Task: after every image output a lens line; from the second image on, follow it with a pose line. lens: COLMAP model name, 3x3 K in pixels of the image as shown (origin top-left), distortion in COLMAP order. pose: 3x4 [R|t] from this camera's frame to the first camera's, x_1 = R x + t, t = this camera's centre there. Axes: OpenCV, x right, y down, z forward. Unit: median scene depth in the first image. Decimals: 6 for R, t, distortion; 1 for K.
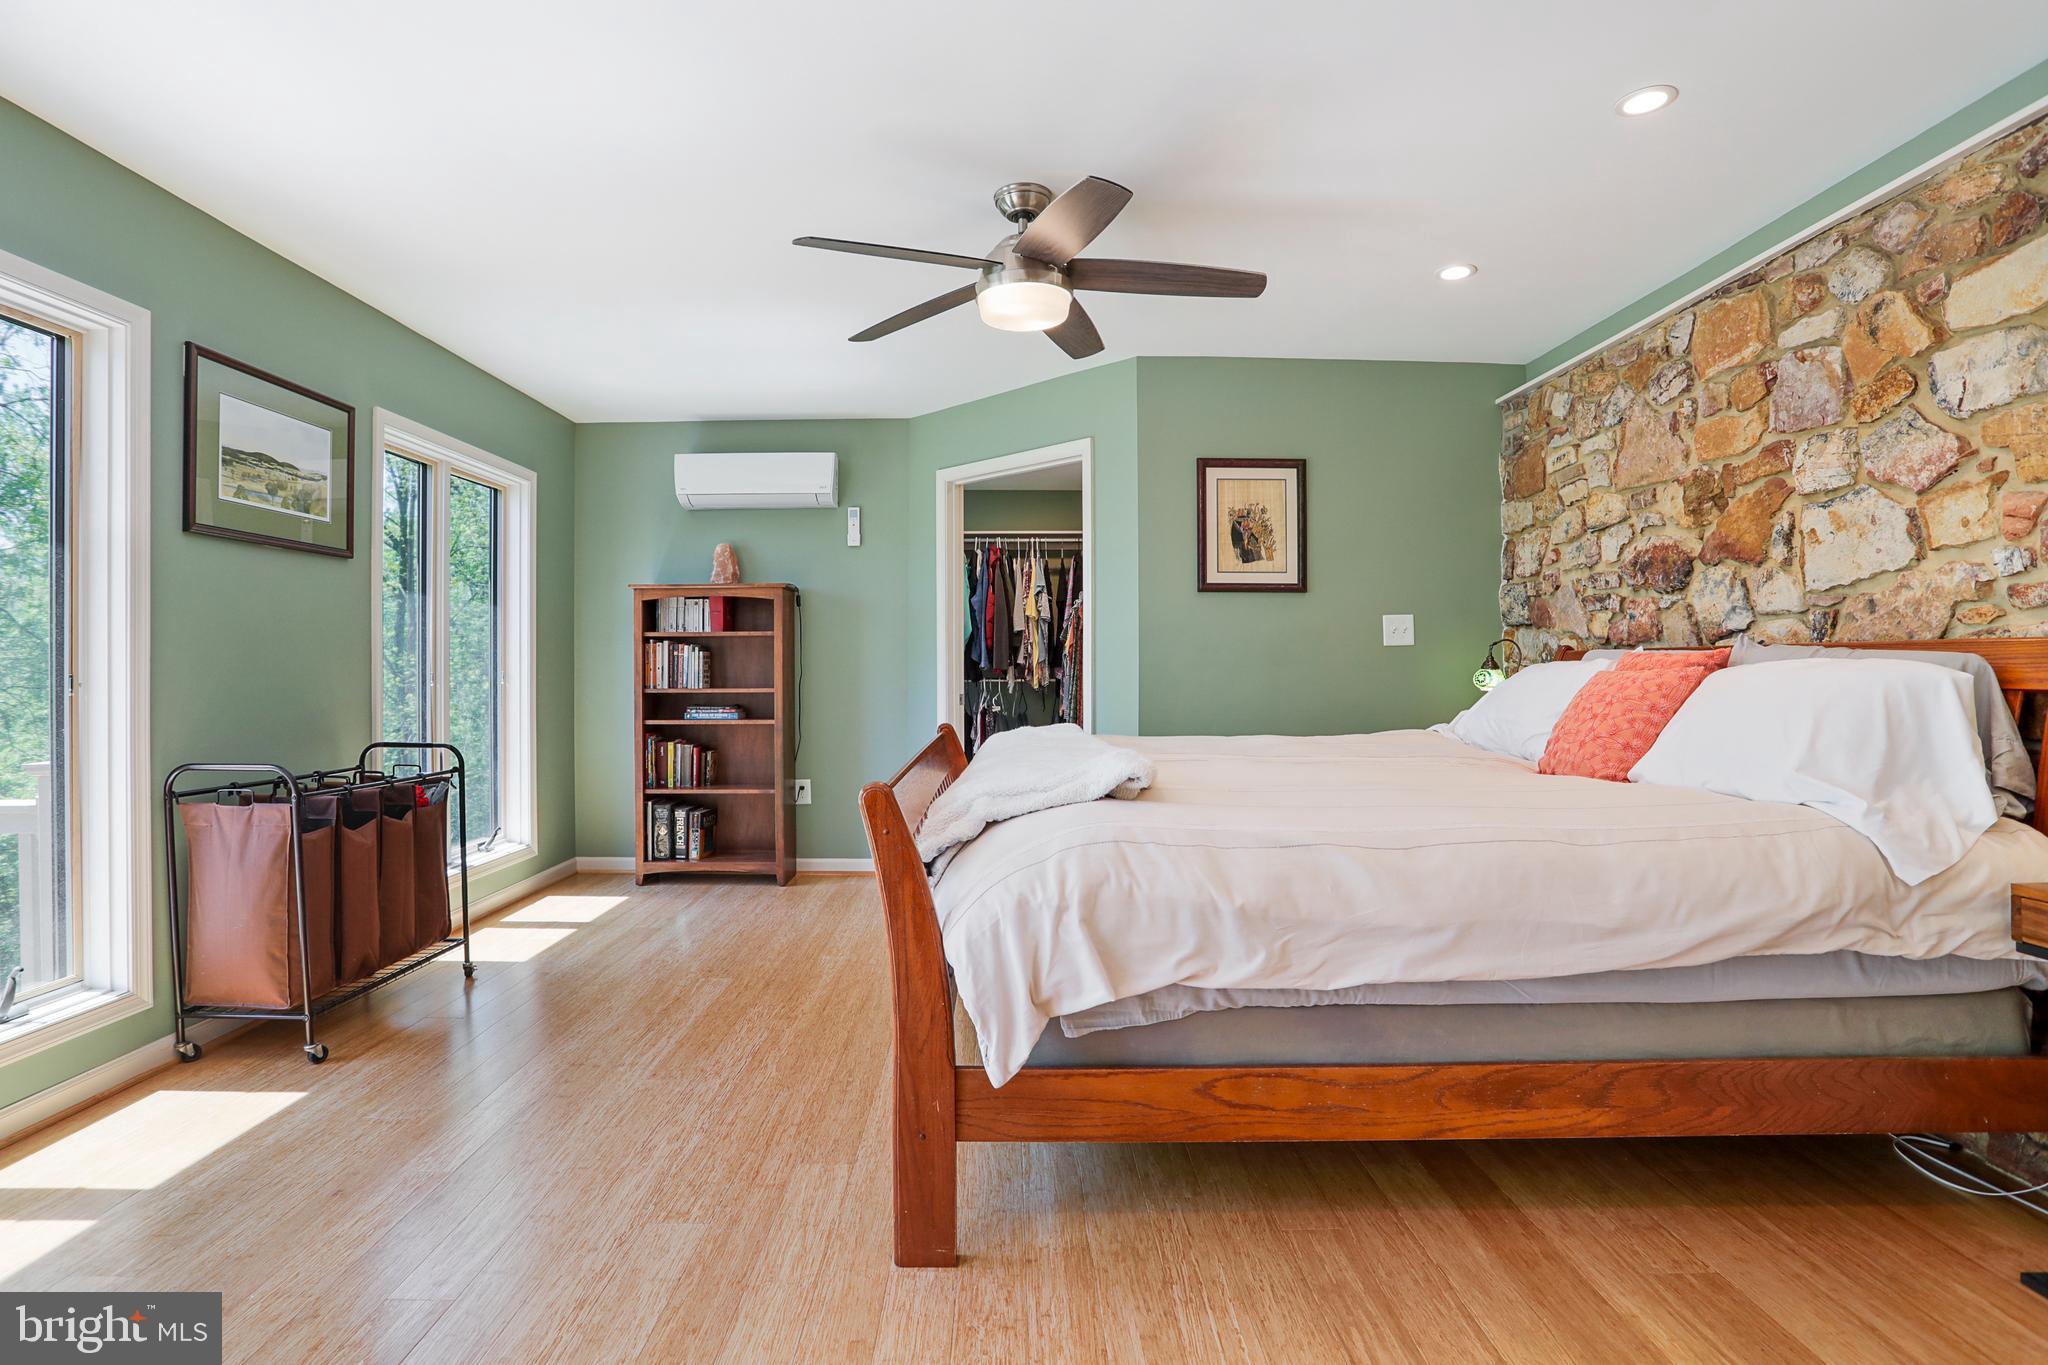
lens RADIAL K [[1008.7, 0, 1008.3], [0, 1008.7, 668.8], [0, 0, 1]] dist [-0.076243, 0.033155]
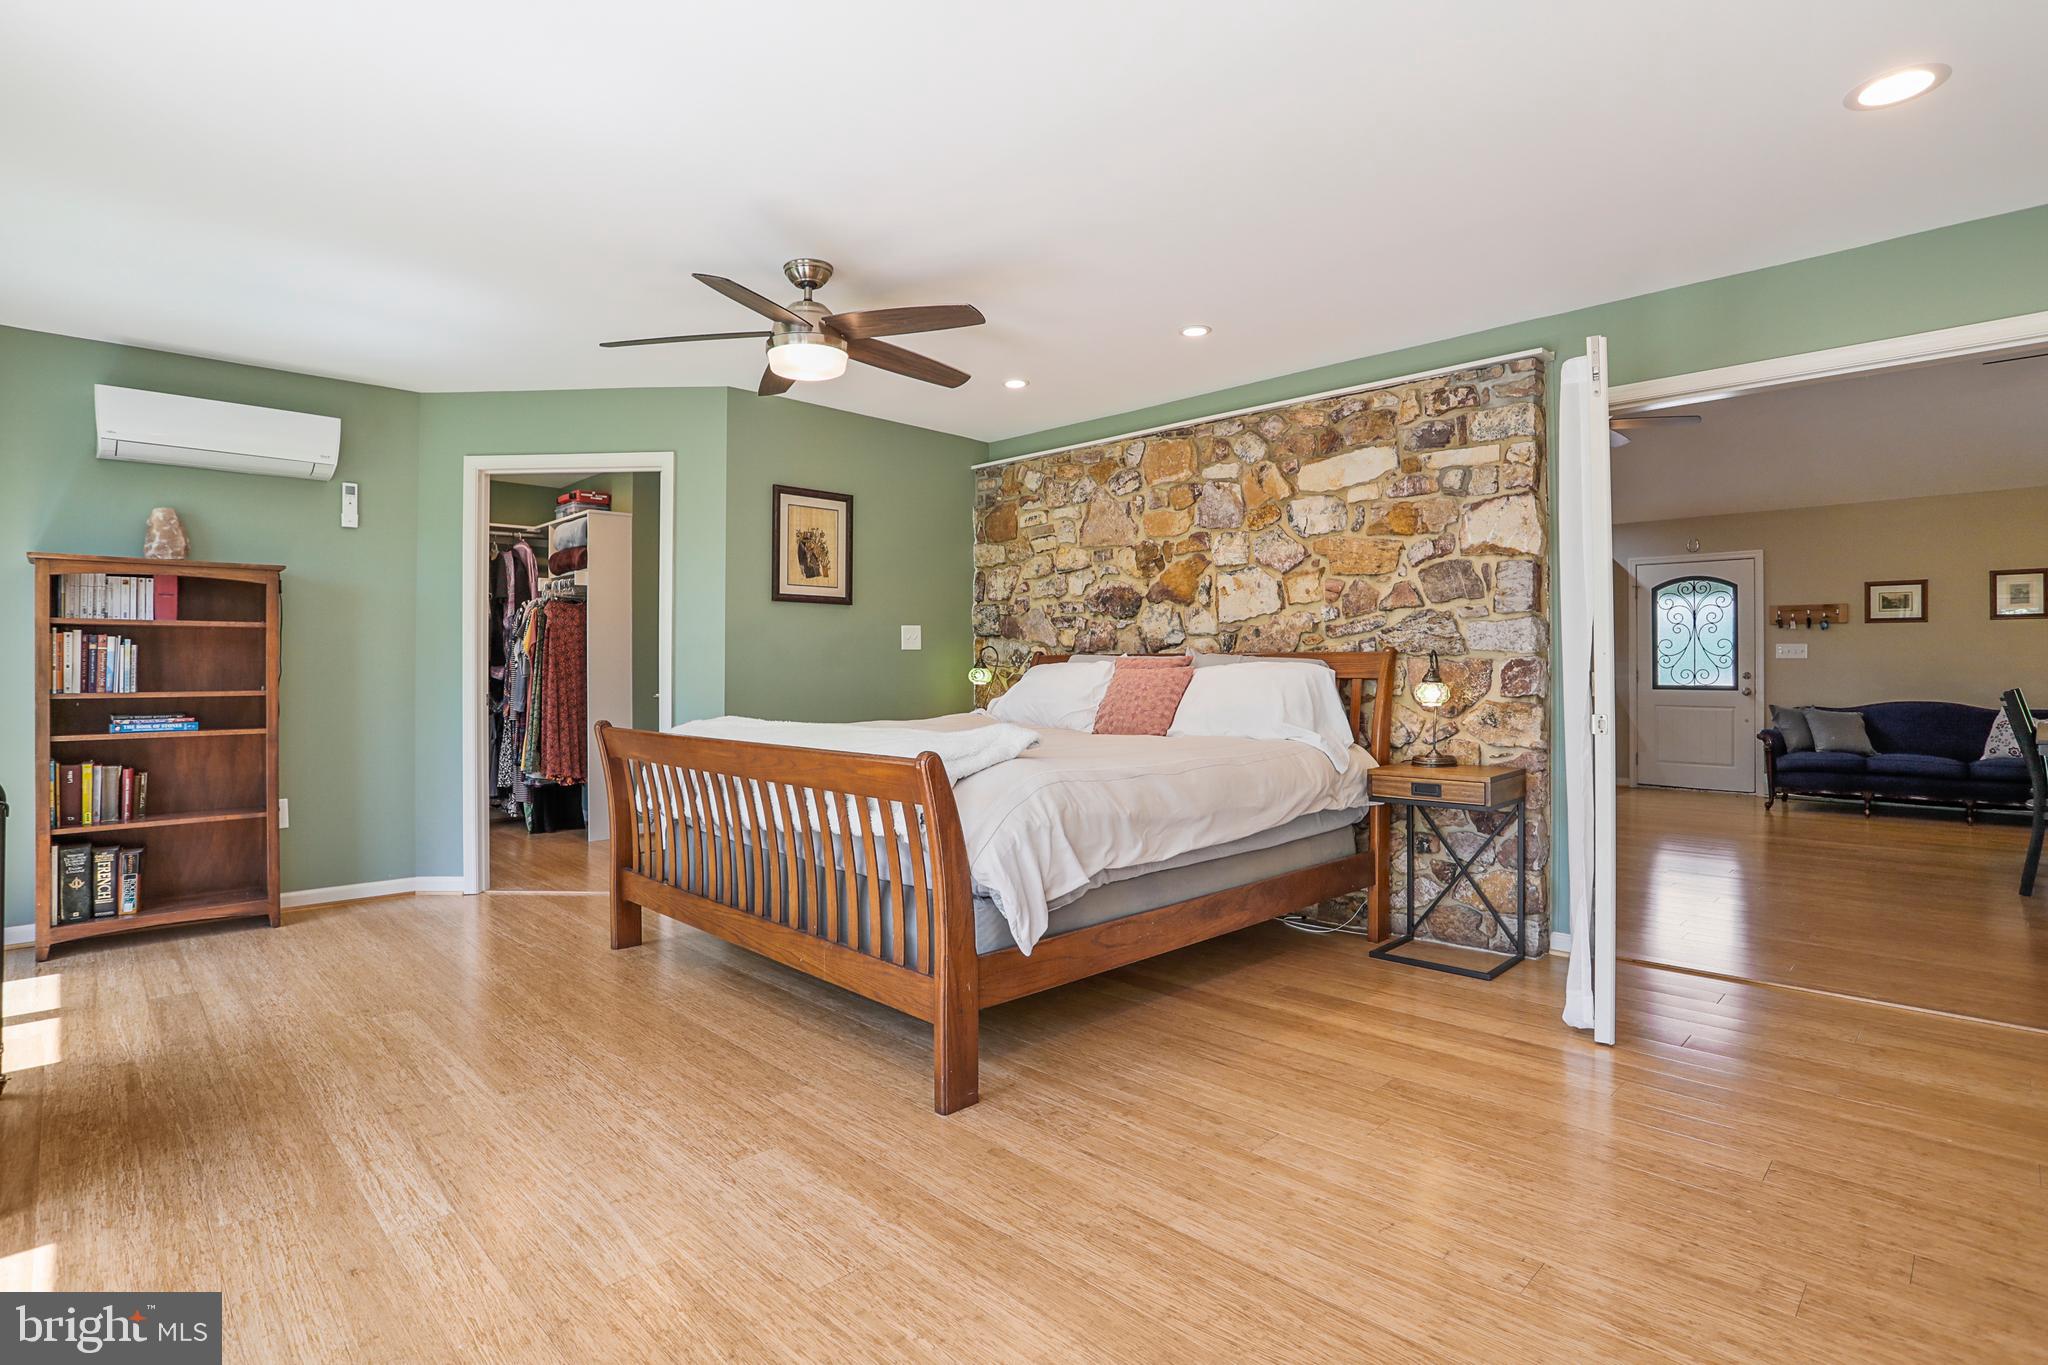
lens RADIAL K [[1018.1, 0, 1009.3], [0, 1018.1, 660.3], [0, 0, 1]] dist [-0.091076, 0.046980]
pose [[0.718101, 0.006342, 0.695910, -0.634201], [-0.000206, 0.999960, -0.008901, 0.002531], [-0.695939, 0.006248, 0.718074, -0.023542]]
